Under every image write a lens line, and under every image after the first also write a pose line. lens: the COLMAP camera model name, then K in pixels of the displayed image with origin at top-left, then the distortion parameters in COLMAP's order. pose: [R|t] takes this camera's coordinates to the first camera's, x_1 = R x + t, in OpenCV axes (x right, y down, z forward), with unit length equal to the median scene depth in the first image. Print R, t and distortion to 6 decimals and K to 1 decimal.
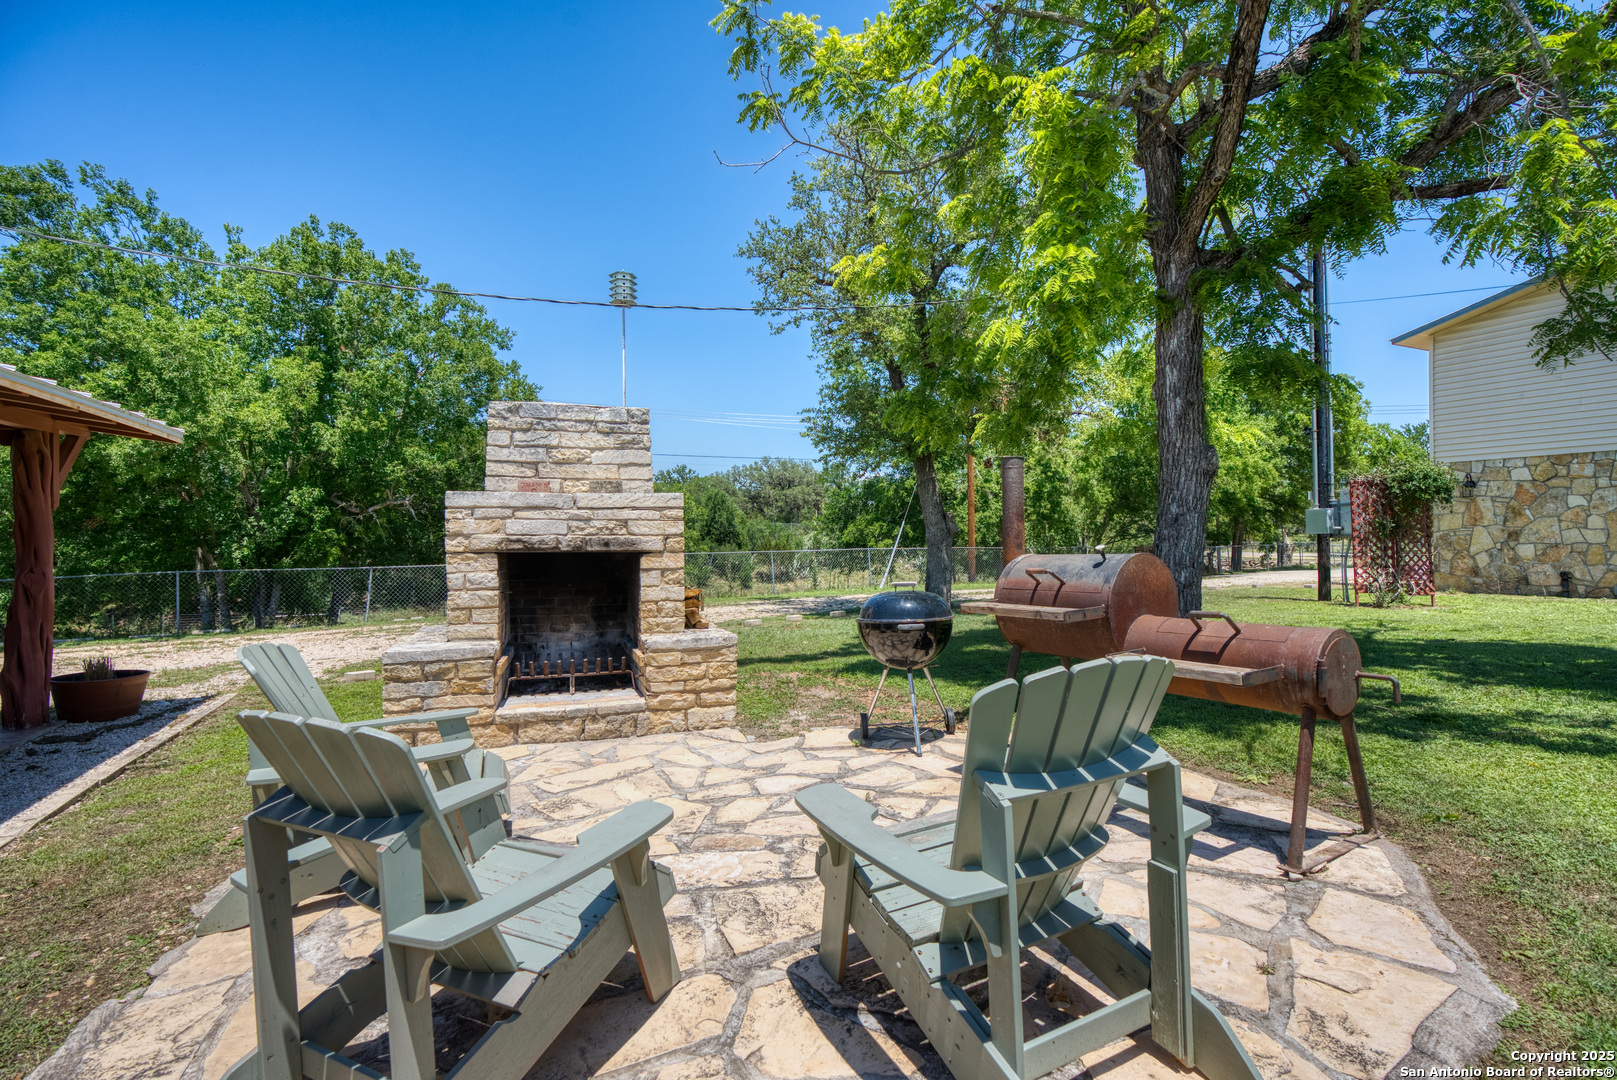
lens RADIAL K [[730.7, 0, 812.4], [0, 730.7, 537.4], [0, 0, 1]] dist [-0.007007, 0.001185]
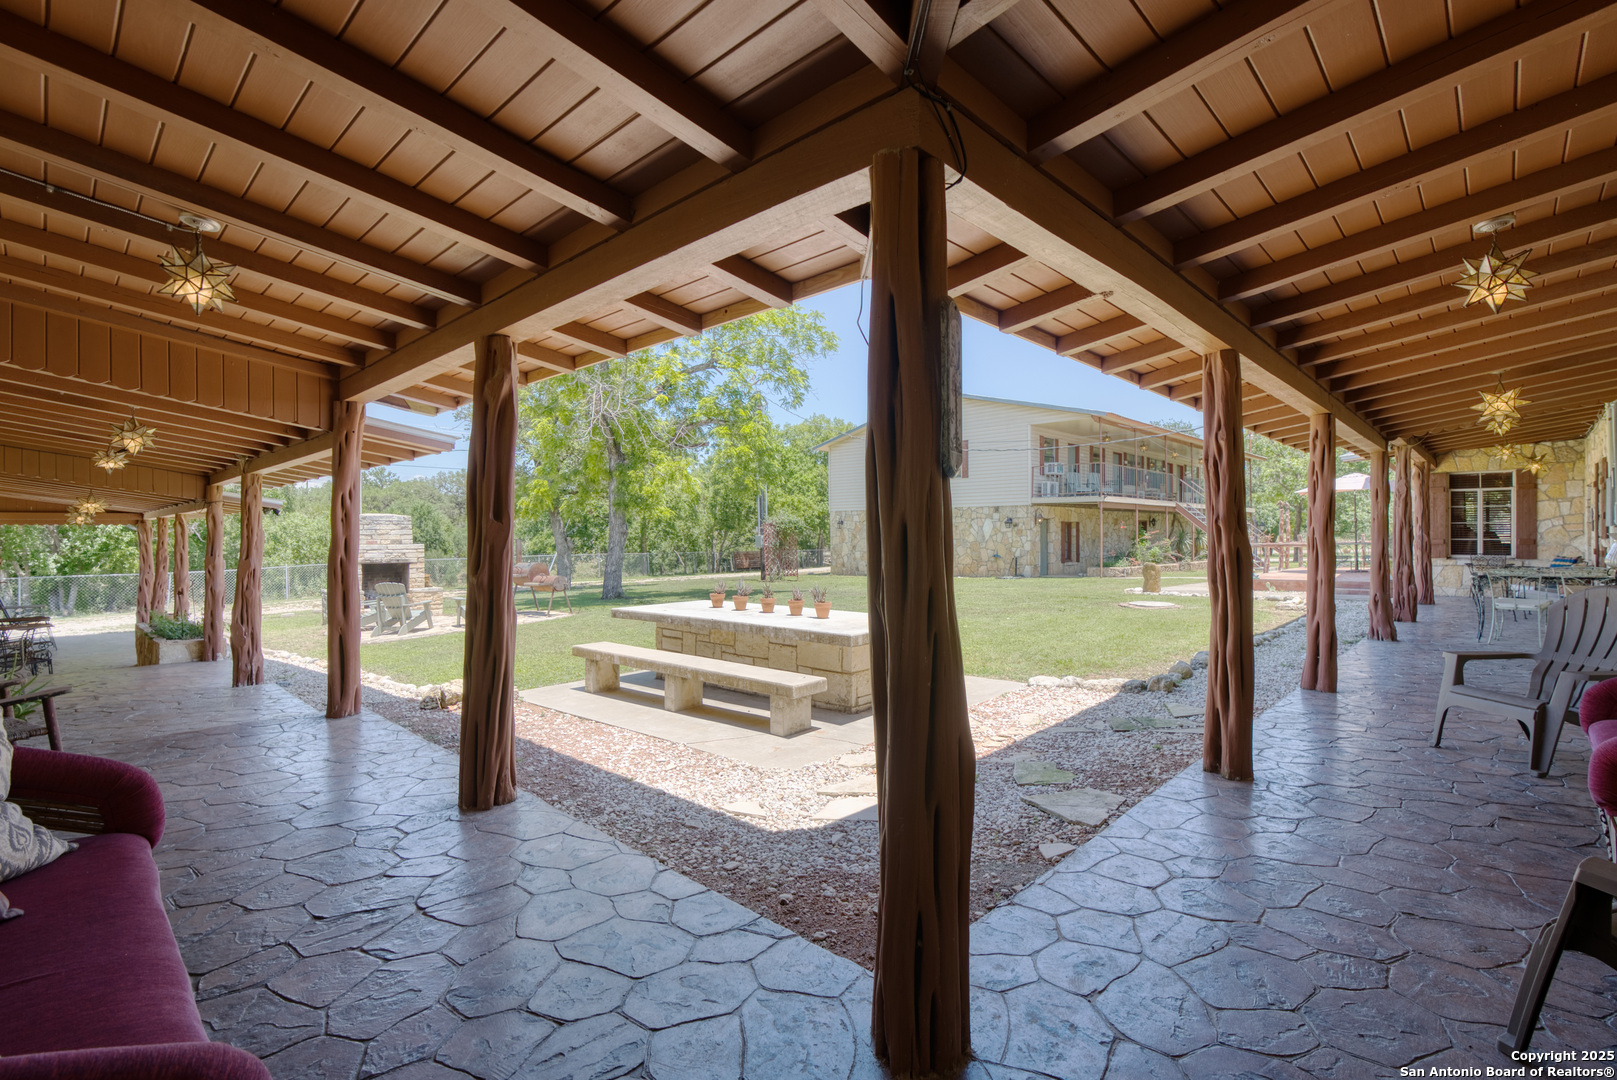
lens RADIAL K [[730.7, 0, 812.4], [0, 730.7, 537.4], [0, 0, 1]] dist [-0.007007, 0.001185]
pose [[0.933780, -0.001640, 0.357845, 0.101743], [0.001965, 0.999998, -0.000544, -0.032523], [-0.357844, 0.001211, 0.933781, -0.984907]]
